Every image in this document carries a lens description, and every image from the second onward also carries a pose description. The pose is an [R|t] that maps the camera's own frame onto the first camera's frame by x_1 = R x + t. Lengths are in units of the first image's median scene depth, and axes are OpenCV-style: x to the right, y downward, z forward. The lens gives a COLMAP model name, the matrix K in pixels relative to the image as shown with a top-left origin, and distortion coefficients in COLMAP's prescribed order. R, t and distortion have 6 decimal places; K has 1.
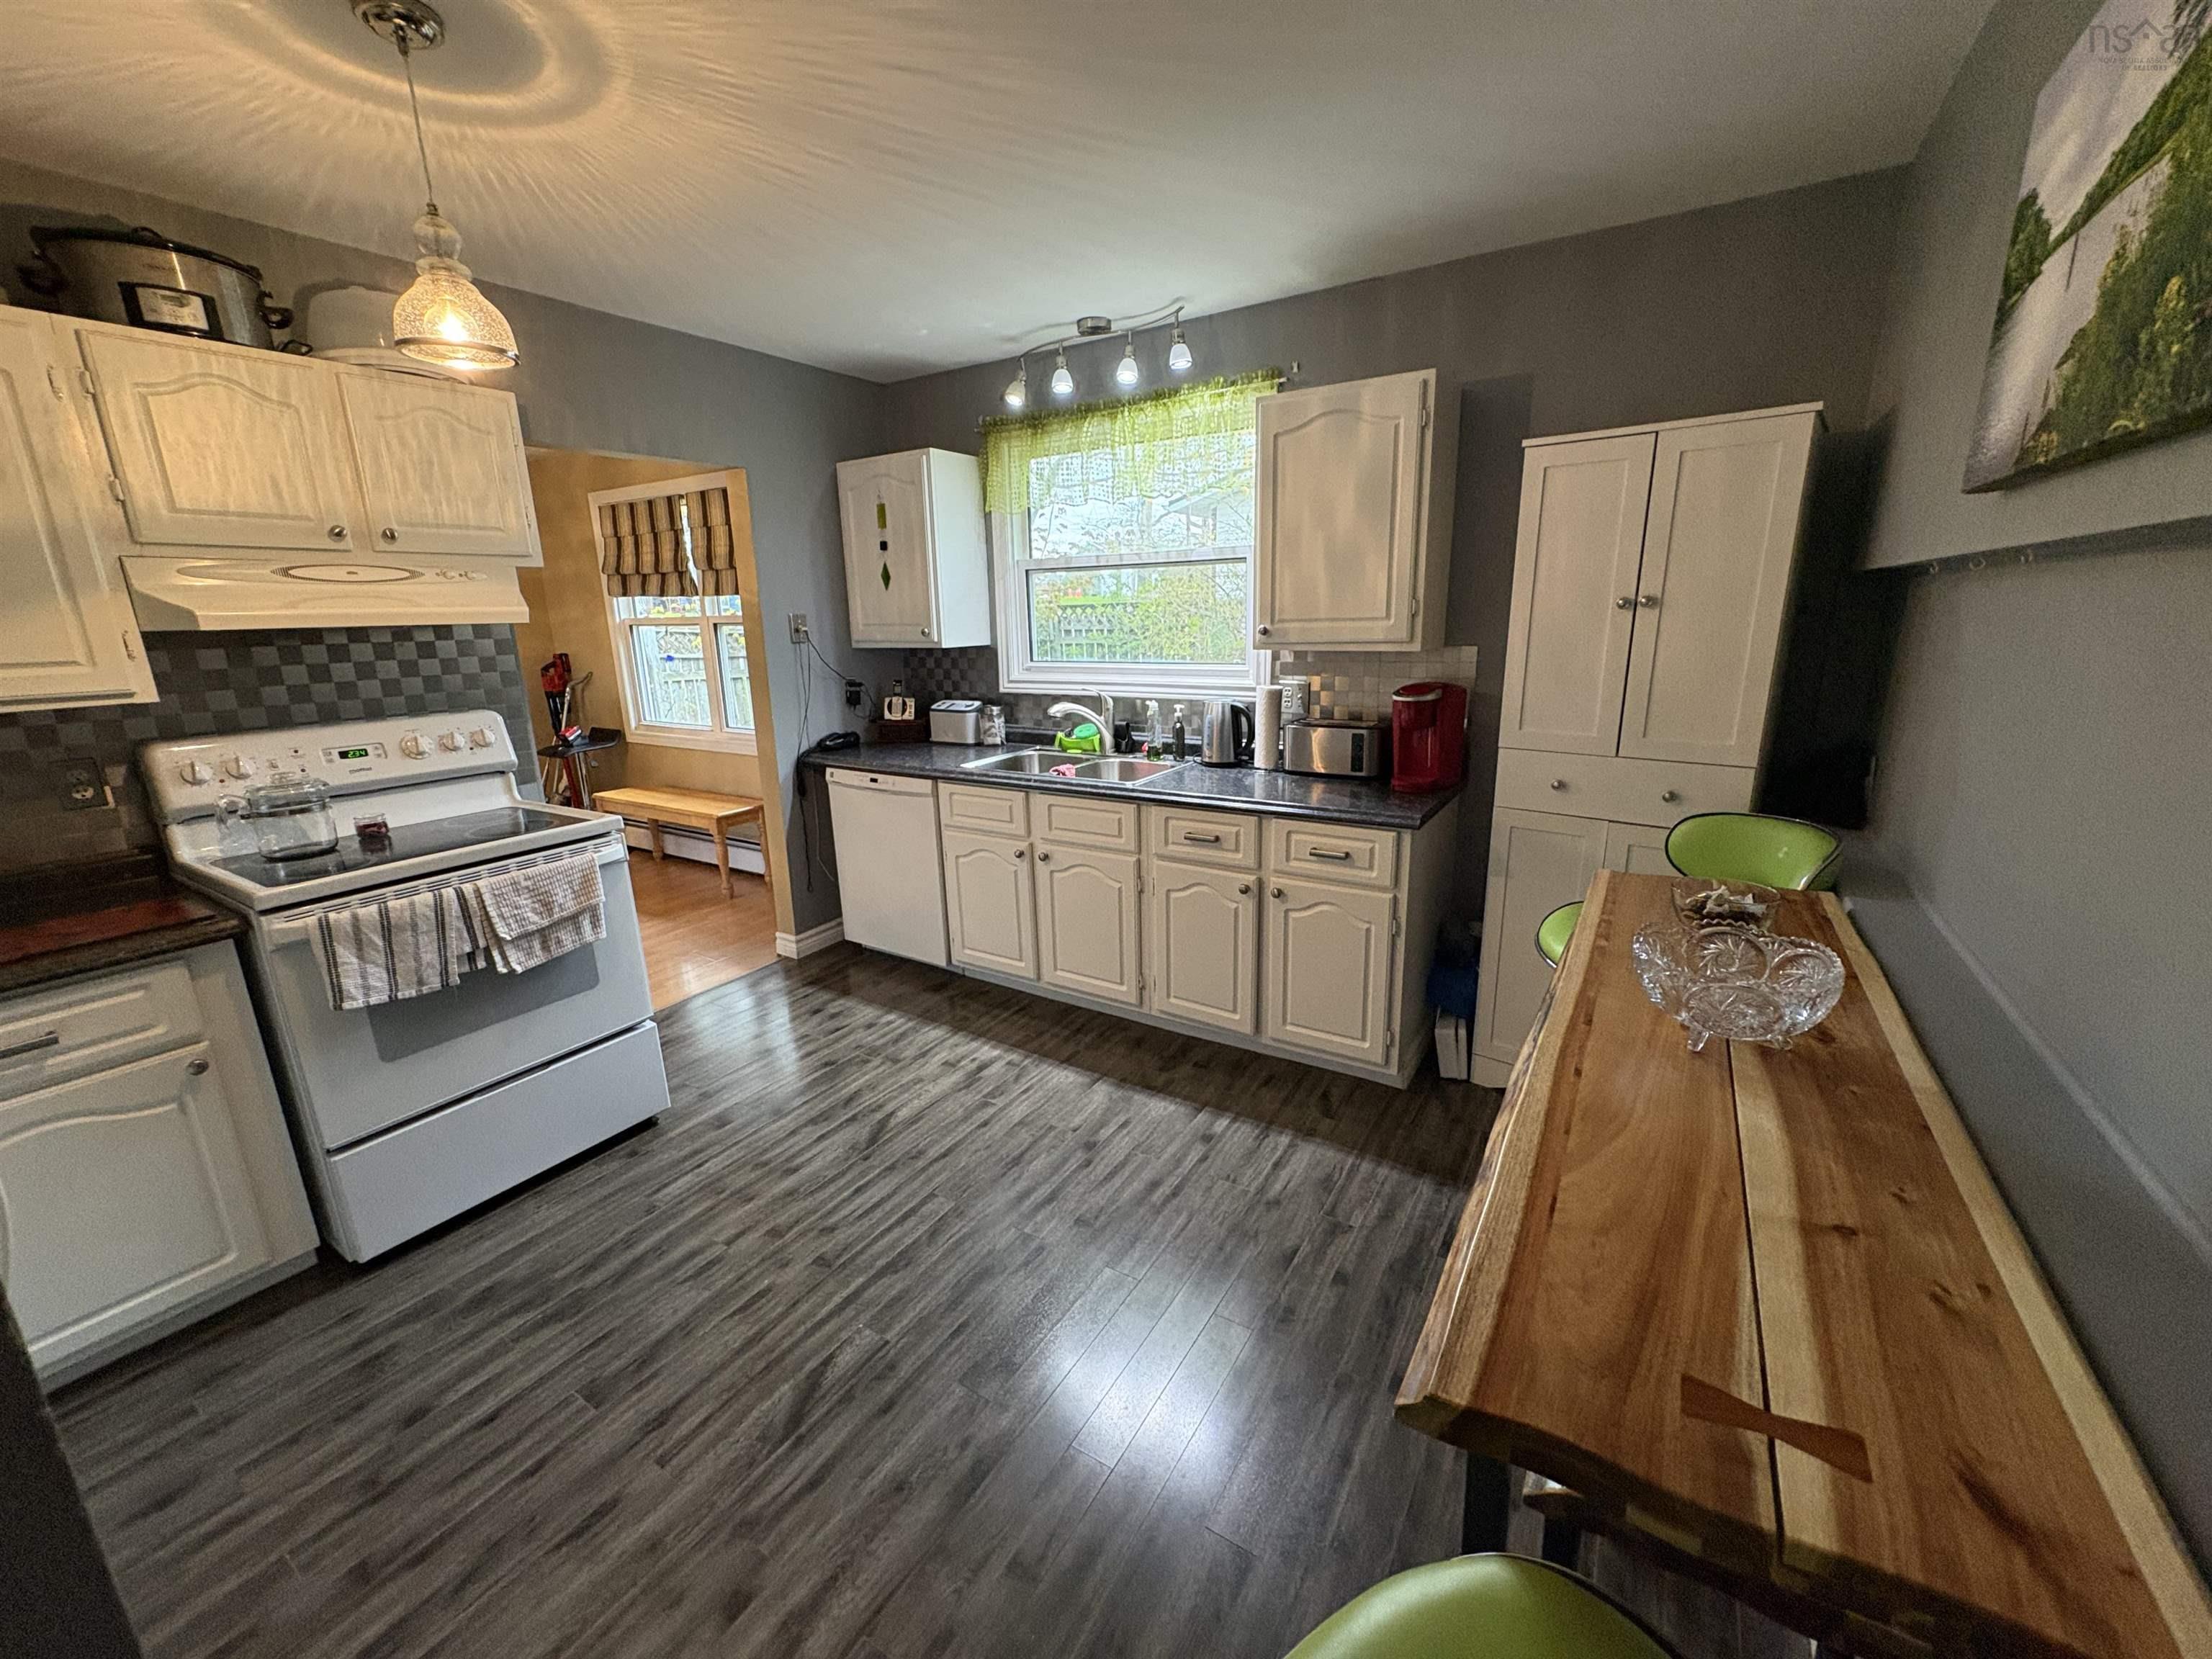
lens RADIAL K [[890.0, 0, 1104.7], [0, 890.0, 842.2], [0, 0, 1]] dist [0.007067, 0.000191]
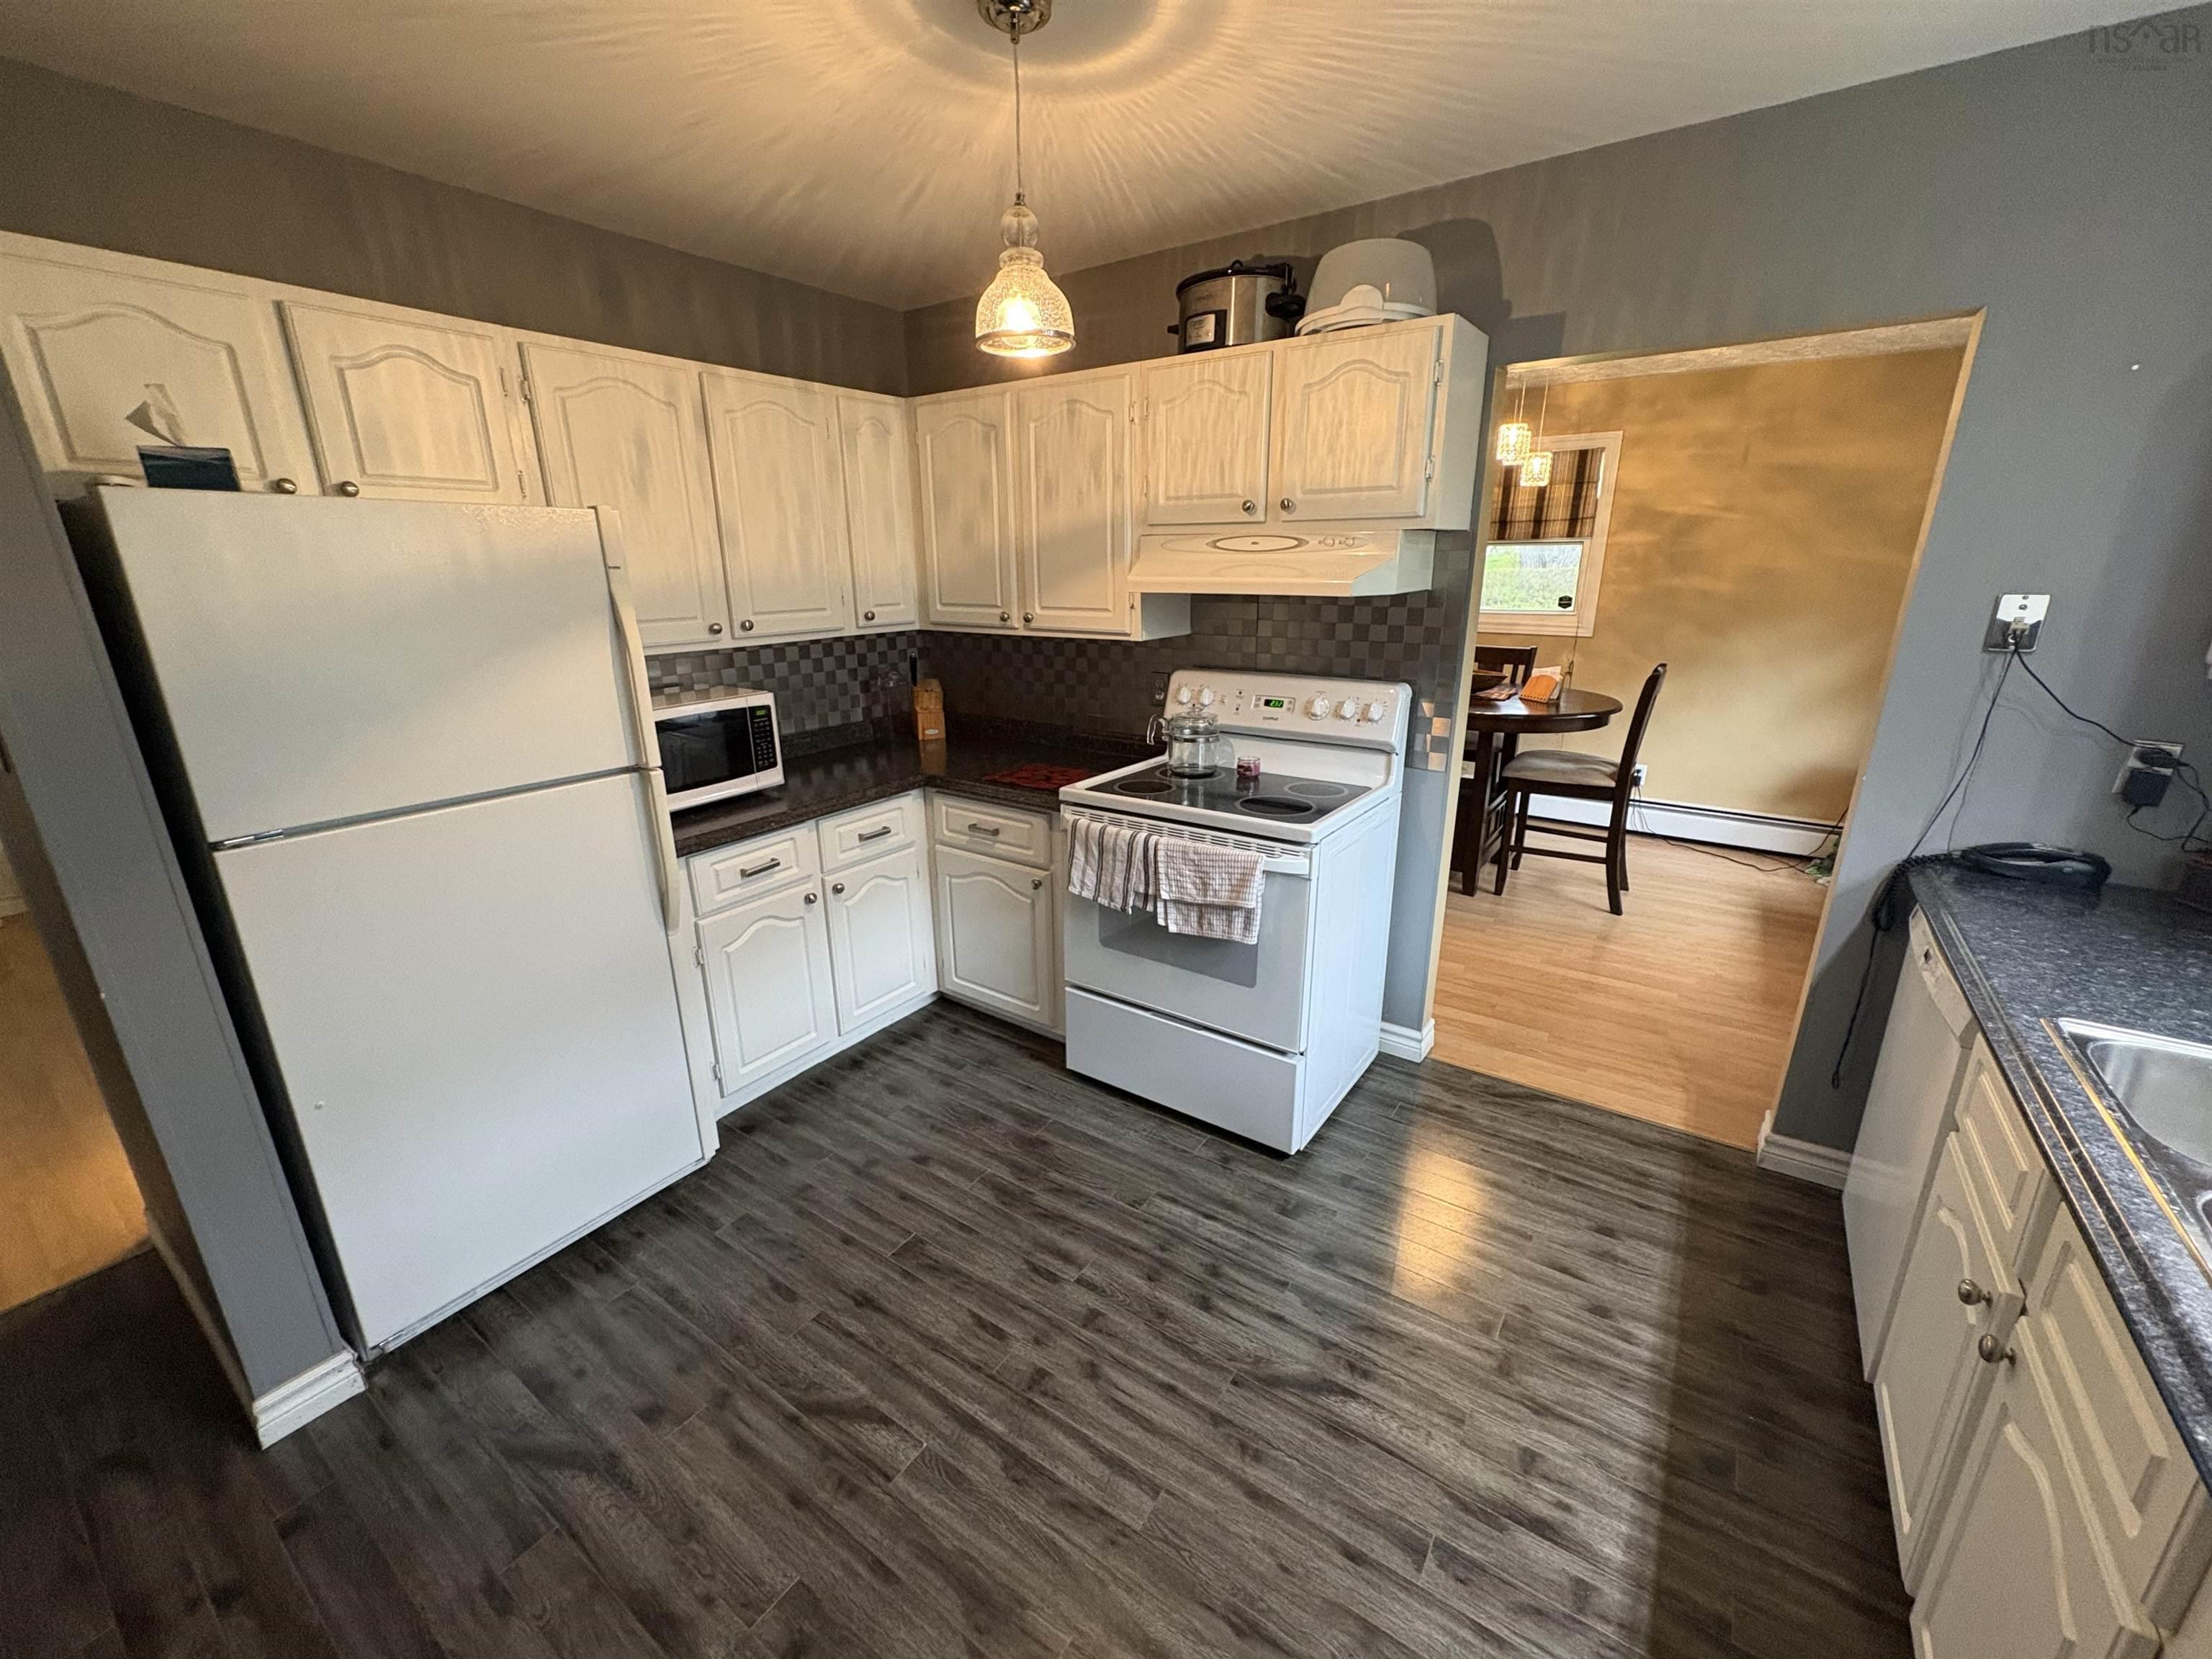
lens RADIAL K [[890.0, 0, 1112.1], [0, 890.0, 834.3], [0, 0, 1]] dist [0.007067, 0.000191]
pose [[-0.042151, 0.319067, -0.946794, 0.295933], [-0.247907, 0.914661, 0.319275, -0.270037], [0.967866, 0.248175, 0.040545, 0.844563]]
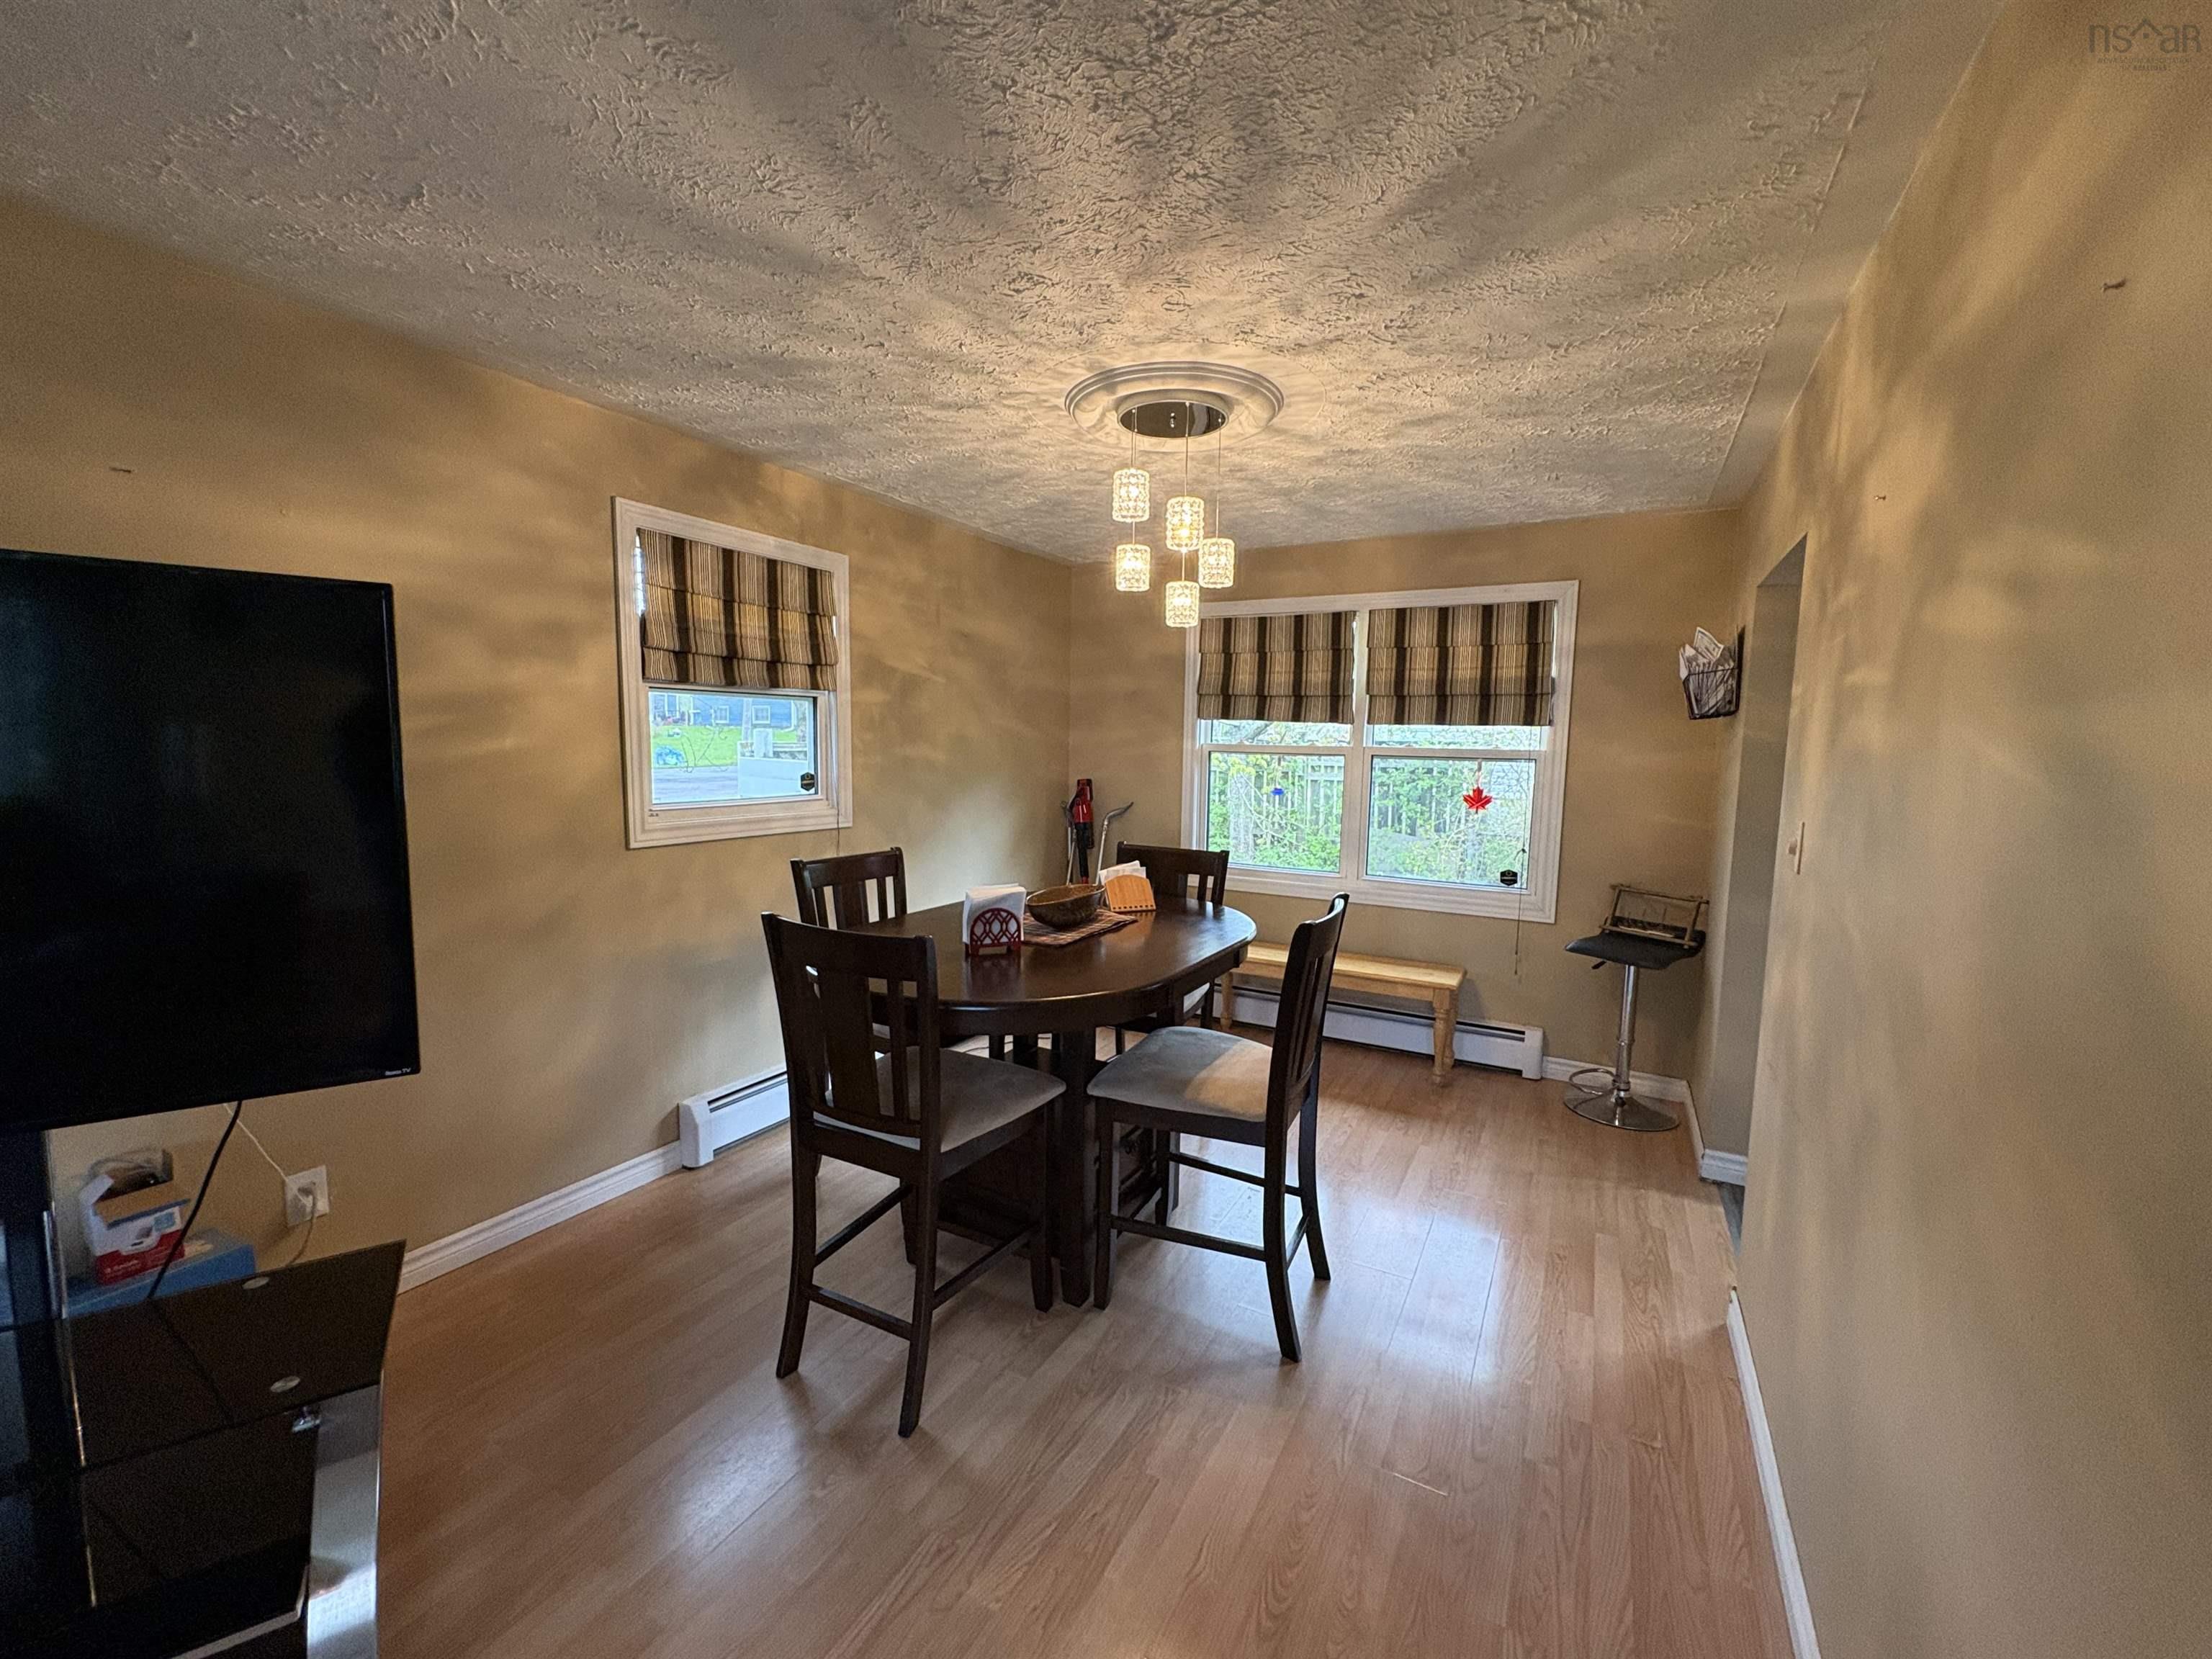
lens RADIAL K [[890.0, 0, 1116.9], [0, 890.0, 820.4], [0, 0, 1]] dist [0.007067, 0.000191]
pose [[0.997086, 0.038998, 0.065564, -1.521193], [-0.027946, 0.986437, -0.161743, -0.086400], [-0.070982, 0.159440, 0.984652, 0.402896]]
